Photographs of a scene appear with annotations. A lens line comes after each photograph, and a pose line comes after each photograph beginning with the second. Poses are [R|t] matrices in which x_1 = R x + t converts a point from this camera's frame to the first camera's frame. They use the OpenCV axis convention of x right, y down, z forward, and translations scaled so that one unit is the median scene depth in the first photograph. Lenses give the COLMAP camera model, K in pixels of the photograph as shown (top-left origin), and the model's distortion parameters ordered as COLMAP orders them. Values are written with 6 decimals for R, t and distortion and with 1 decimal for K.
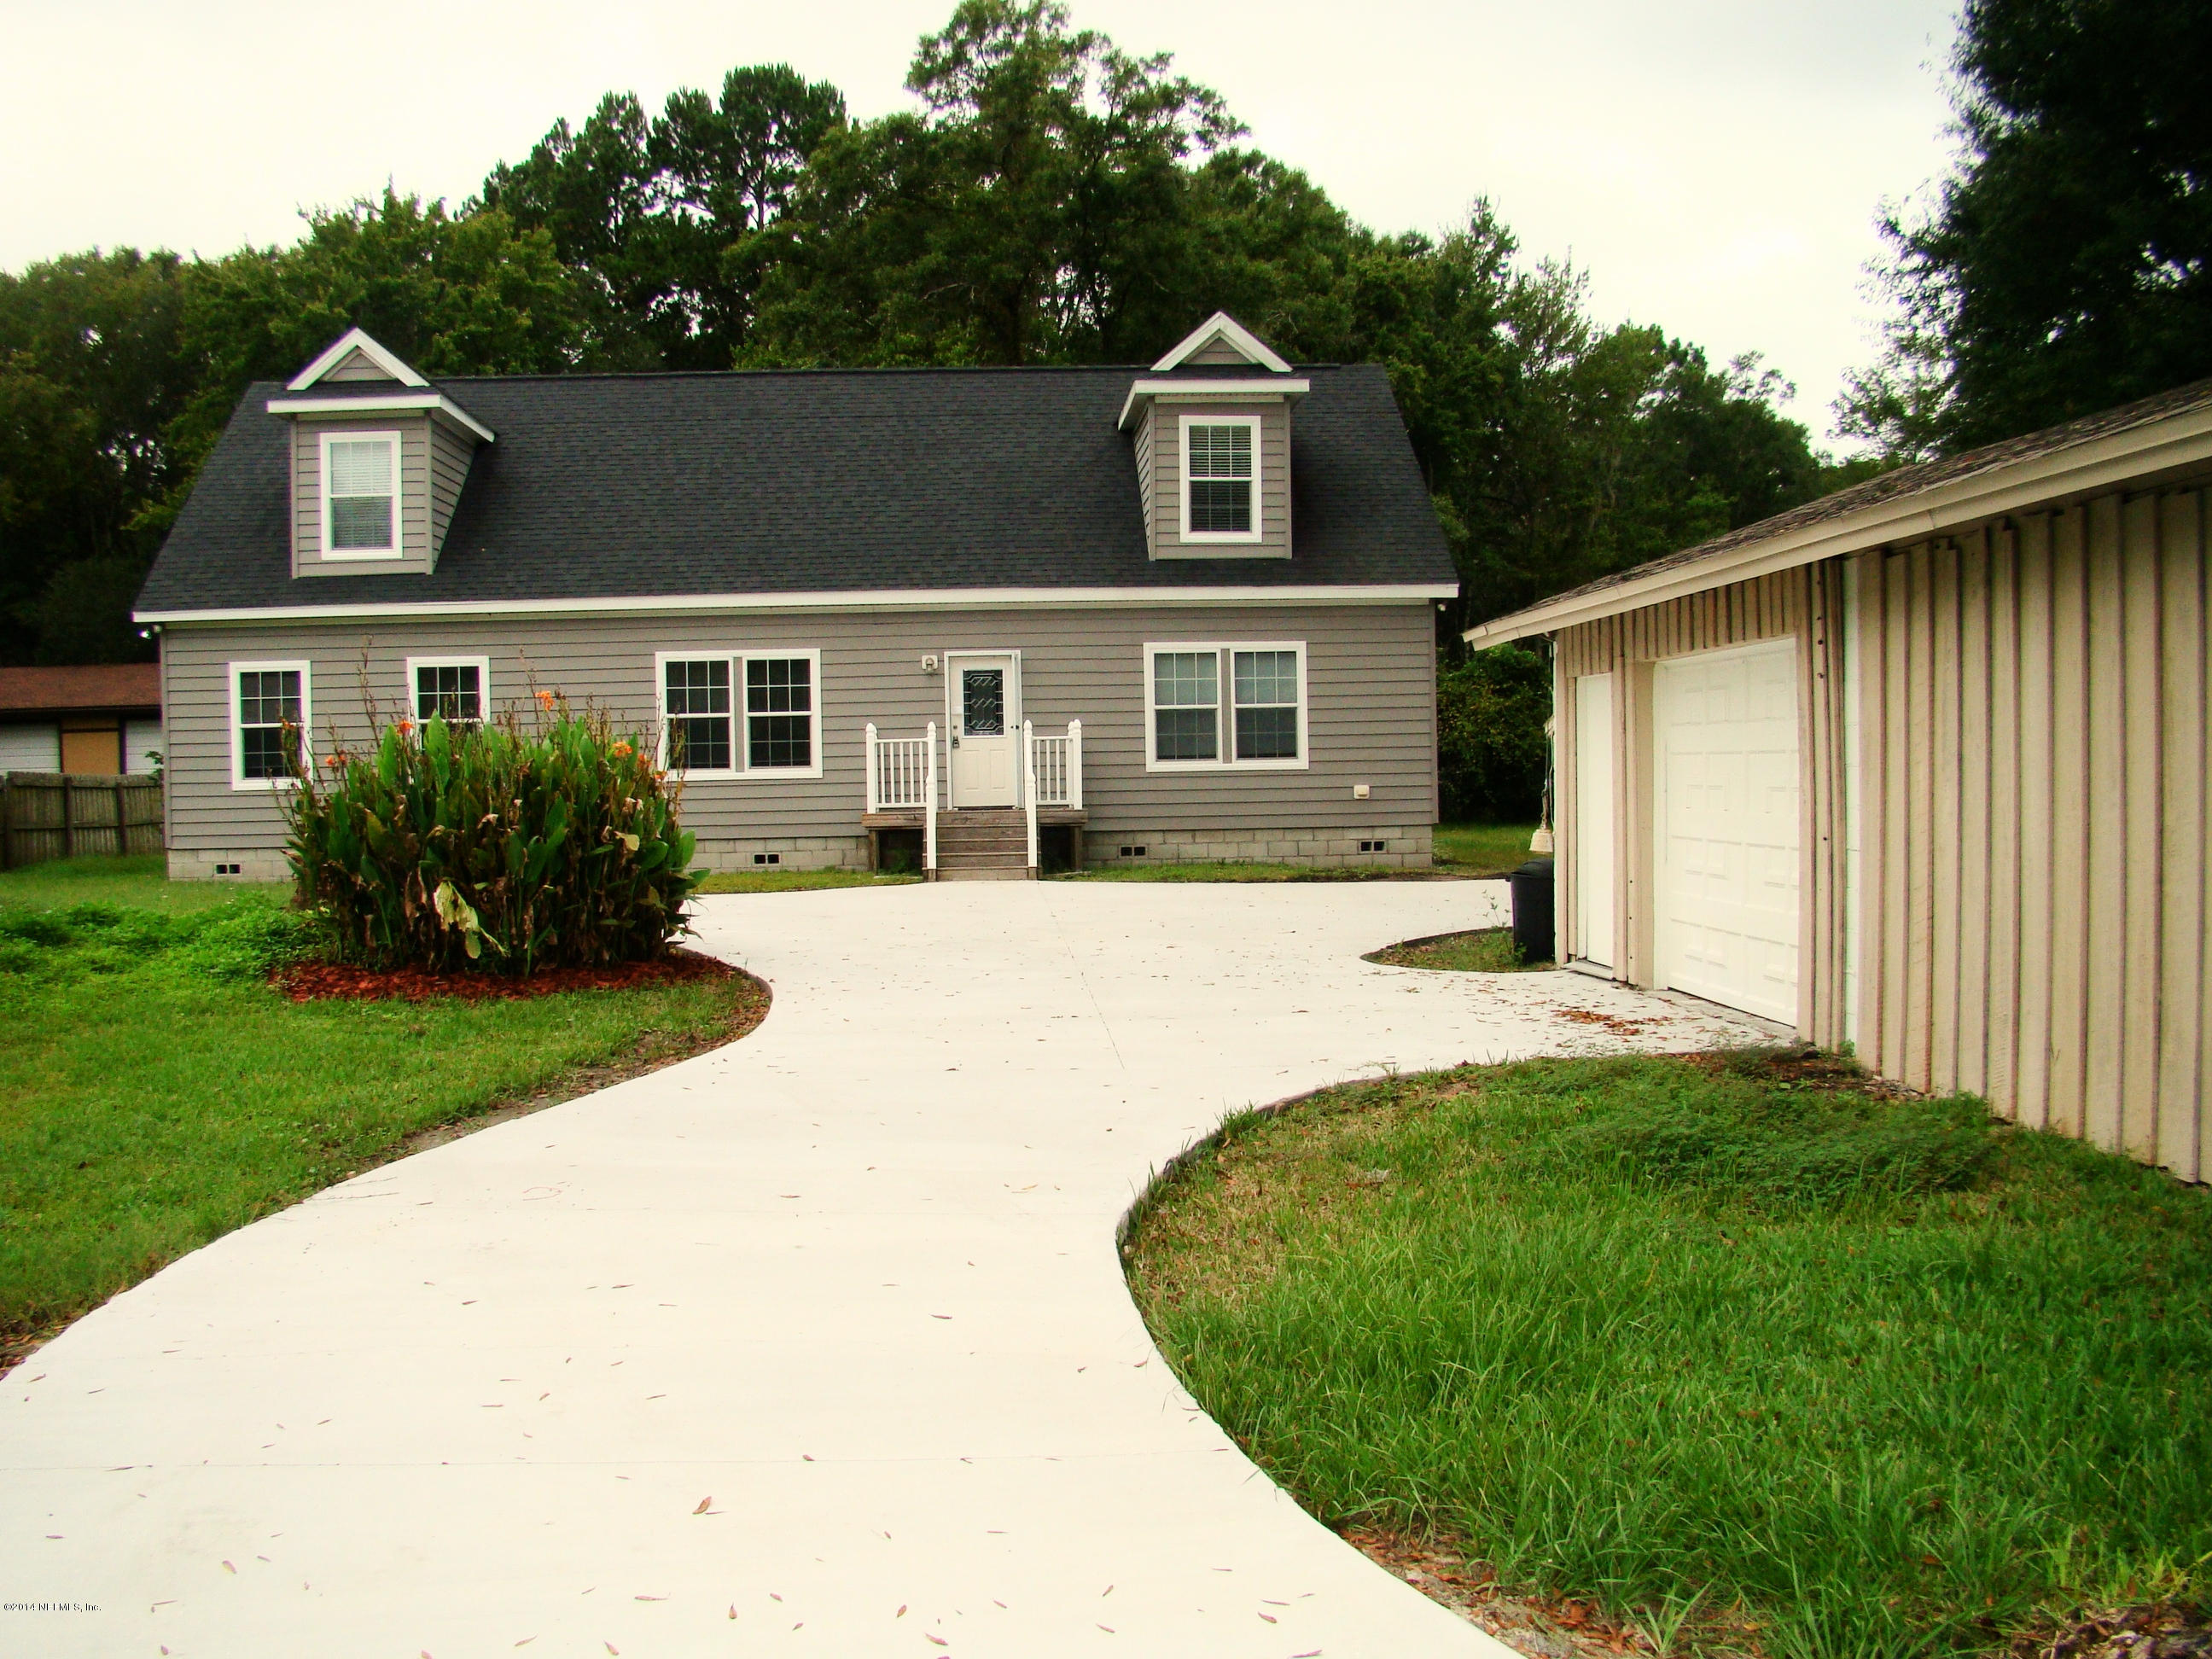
lens RADIAL K [[2051.2, 0, 1071.5], [0, 2051.2, 836.4], [0, 0, 1]] dist [-0.168983, 0.113133]
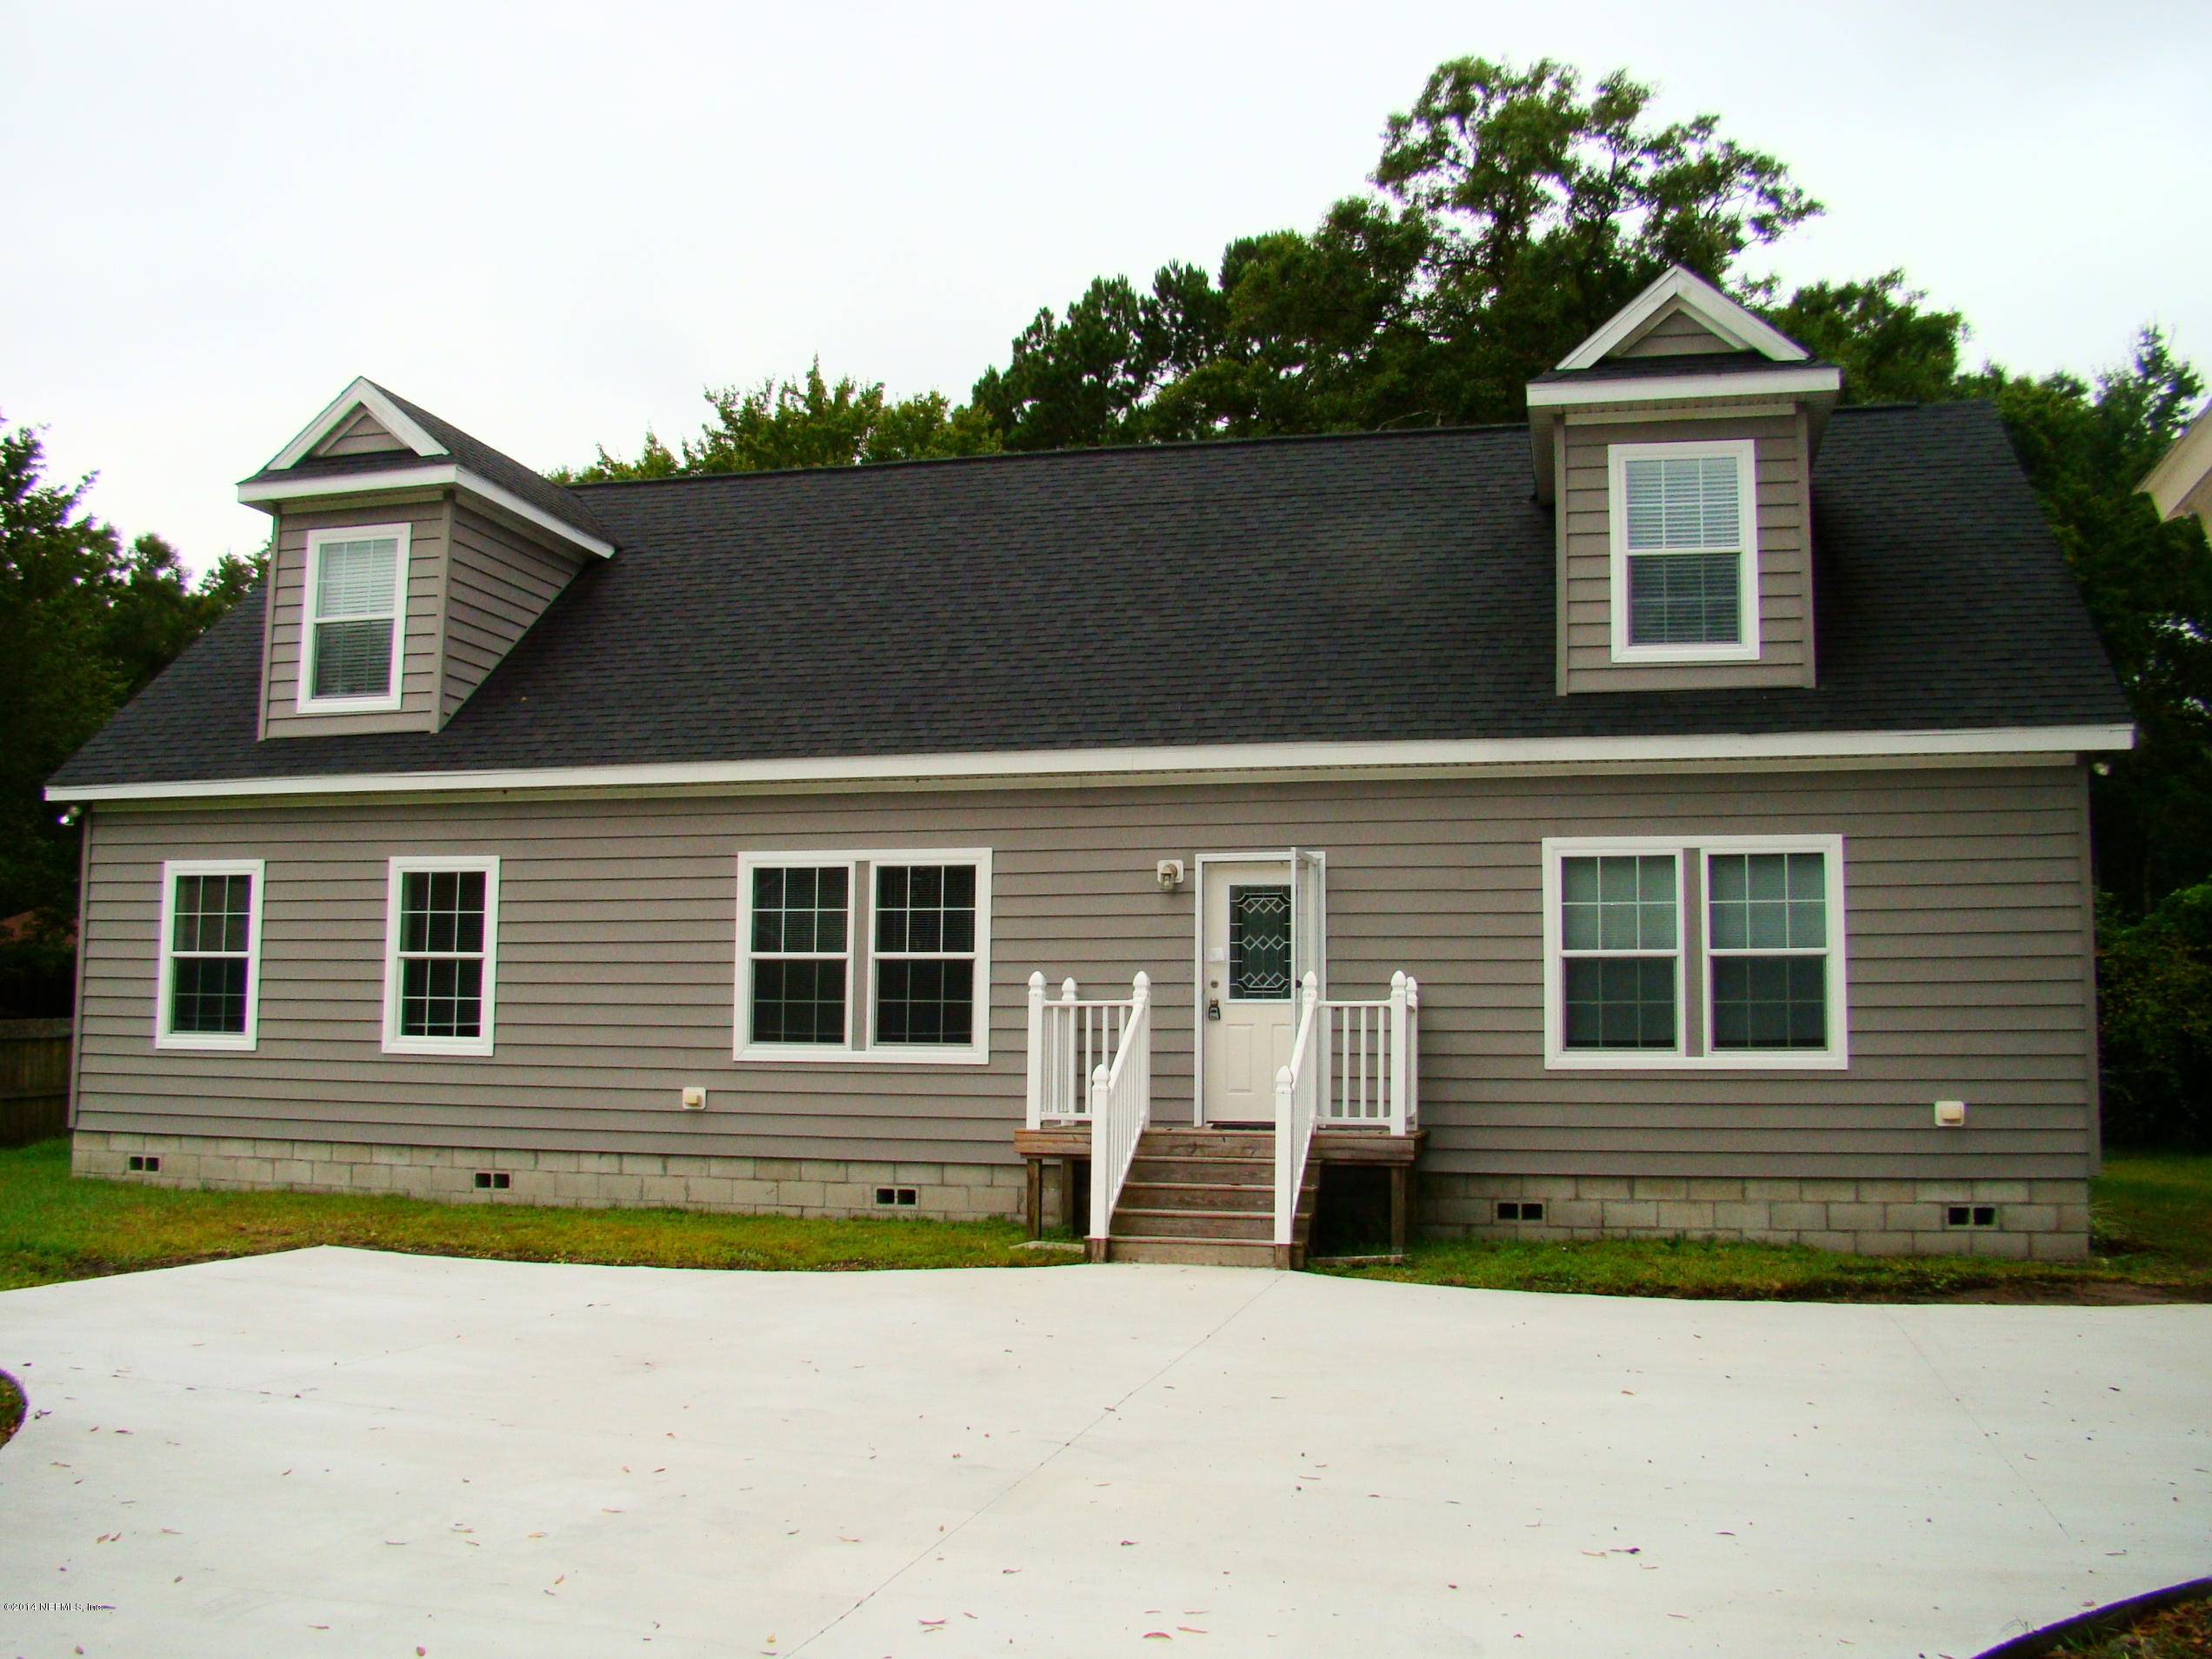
lens RADIAL K [[2191.3, 0, 996.9], [0, 2191.3, 831.8], [0, 0, 1]] dist [-0.146515, 0.022818]
pose [[0.952235, -0.002270, -0.305357, 0.074658], [-0.038197, 0.991233, -0.126482, -0.015321], [0.302967, 0.132105, 0.943800, 0.391765]]
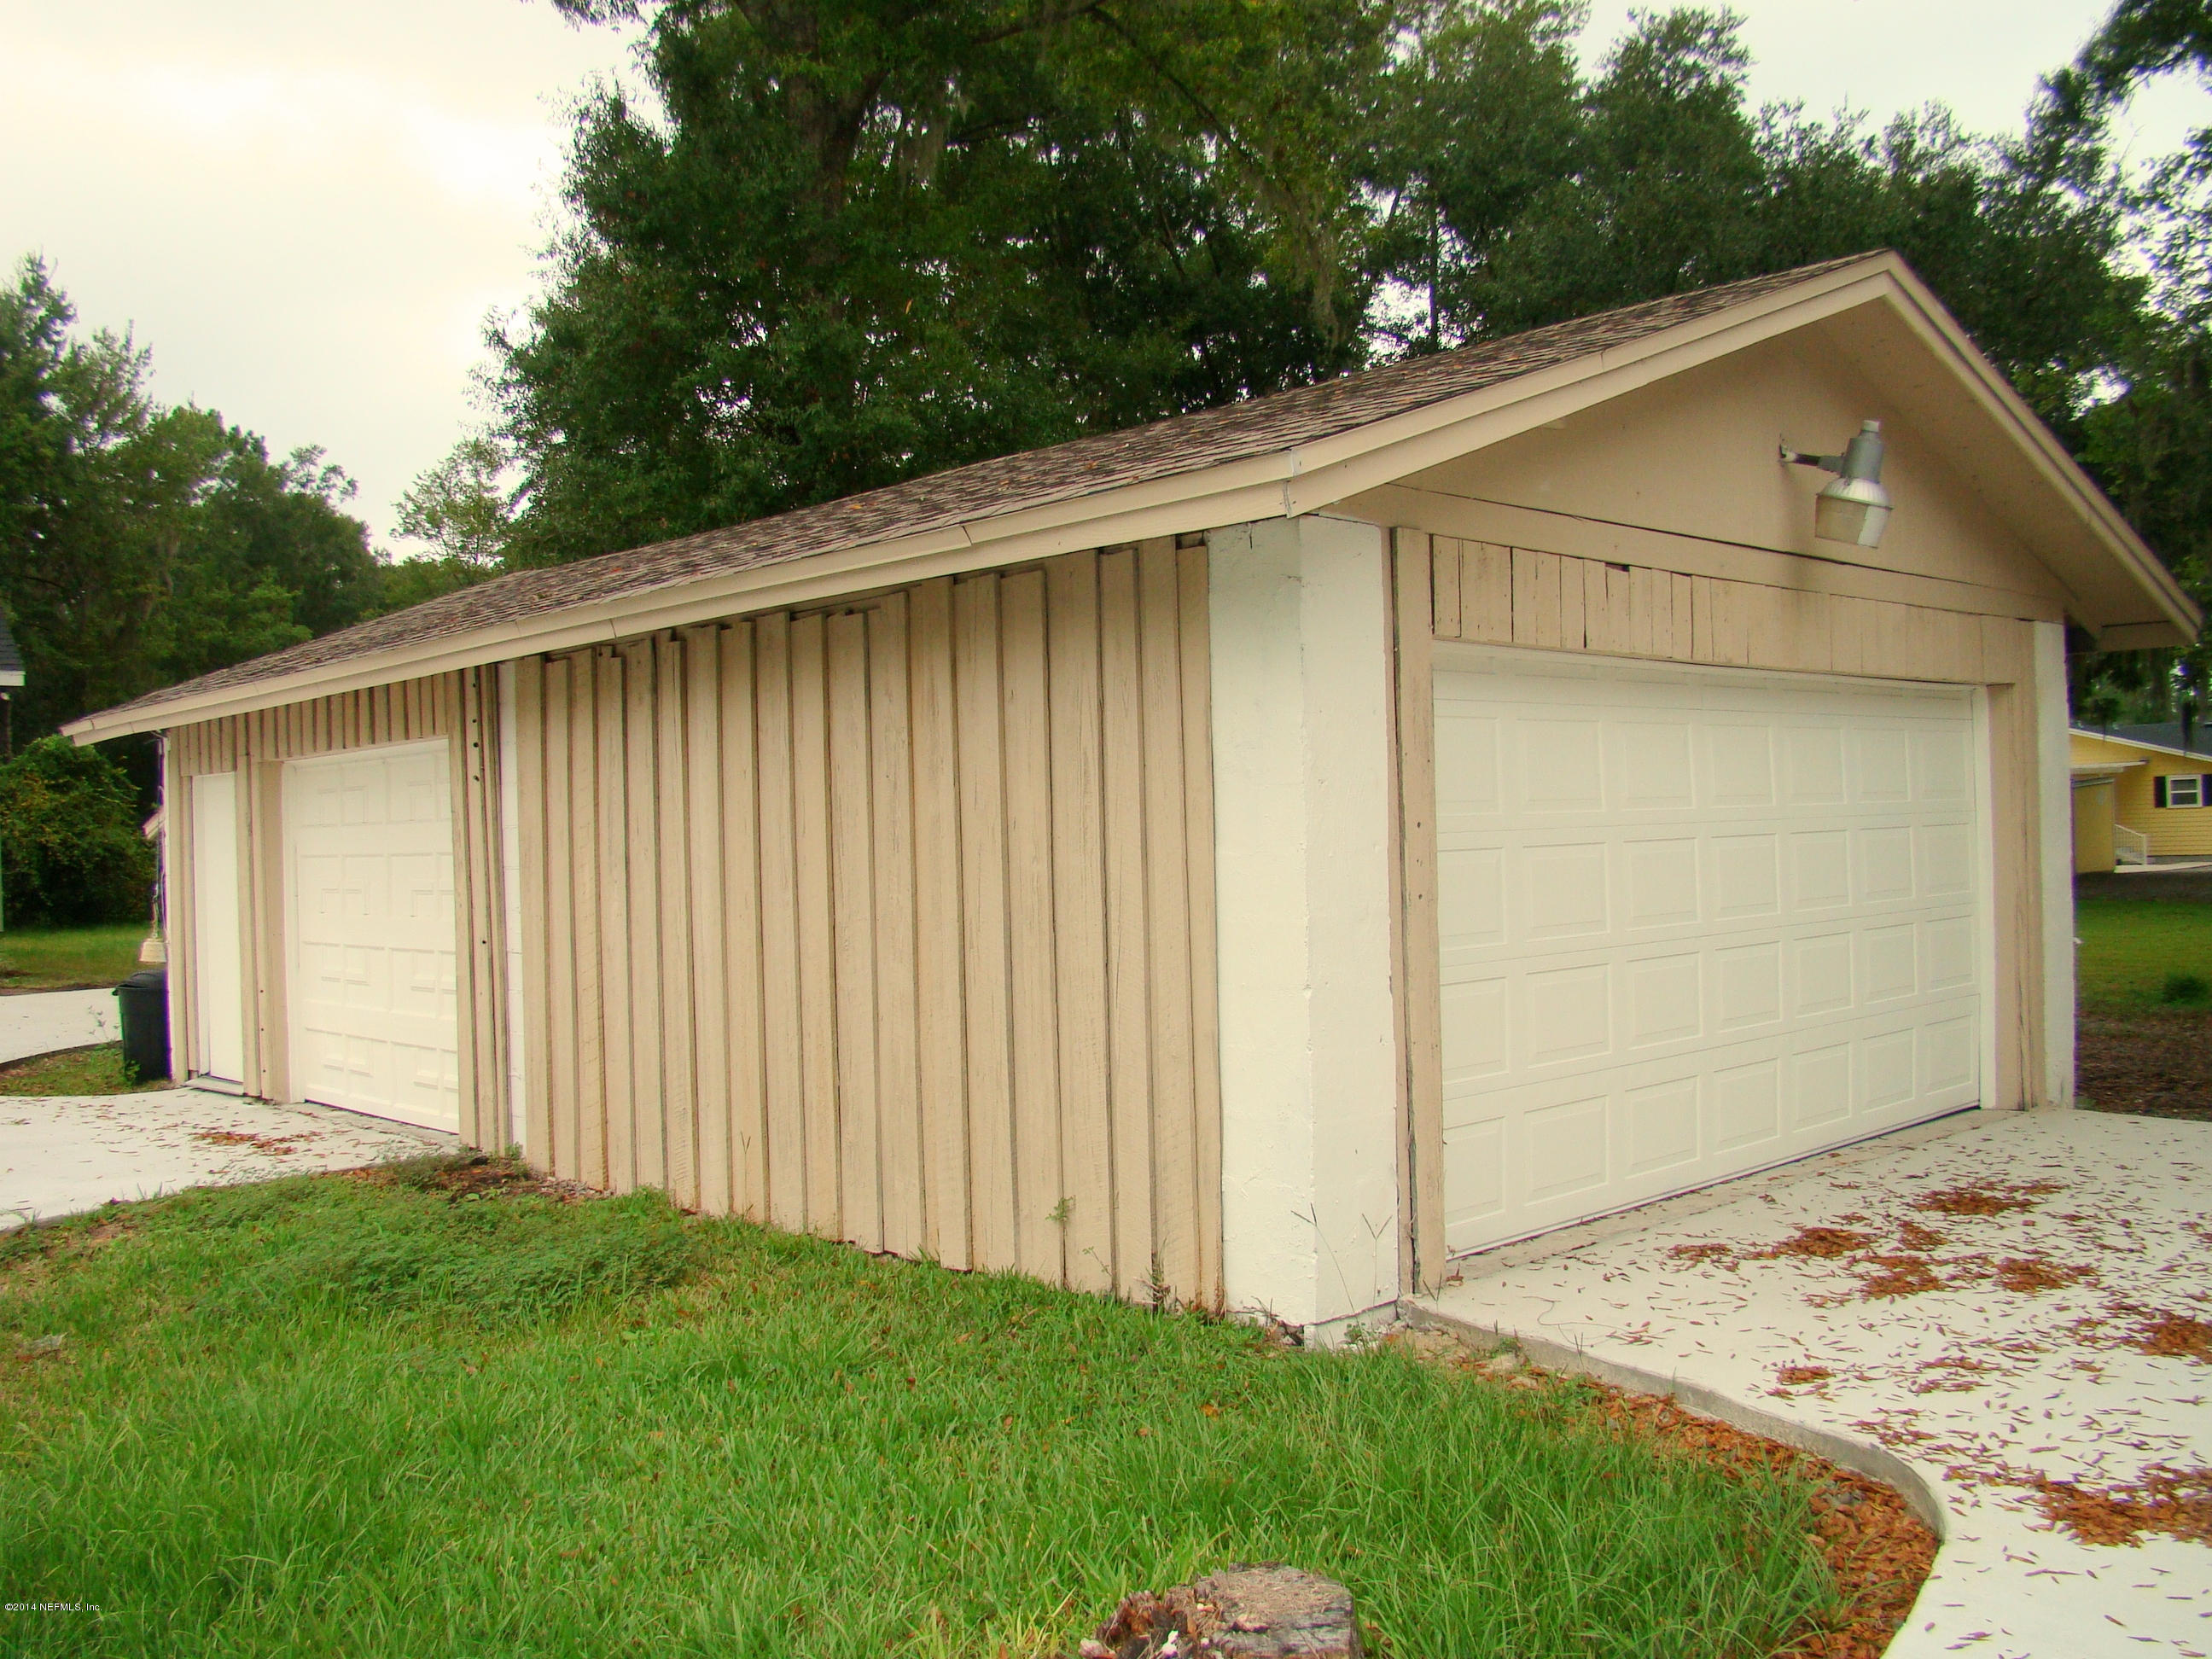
lens RADIAL K [[2051.2, 0, 1071.5], [0, 2051.2, 836.4], [0, 0, 1]] dist [-0.168983, 0.113133]
pose [[0.771185, -0.003422, 0.636601, -0.012256], [0.033553, 0.998814, -0.035278, -0.001953], [-0.635726, 0.048566, 0.770386, 0.012709]]
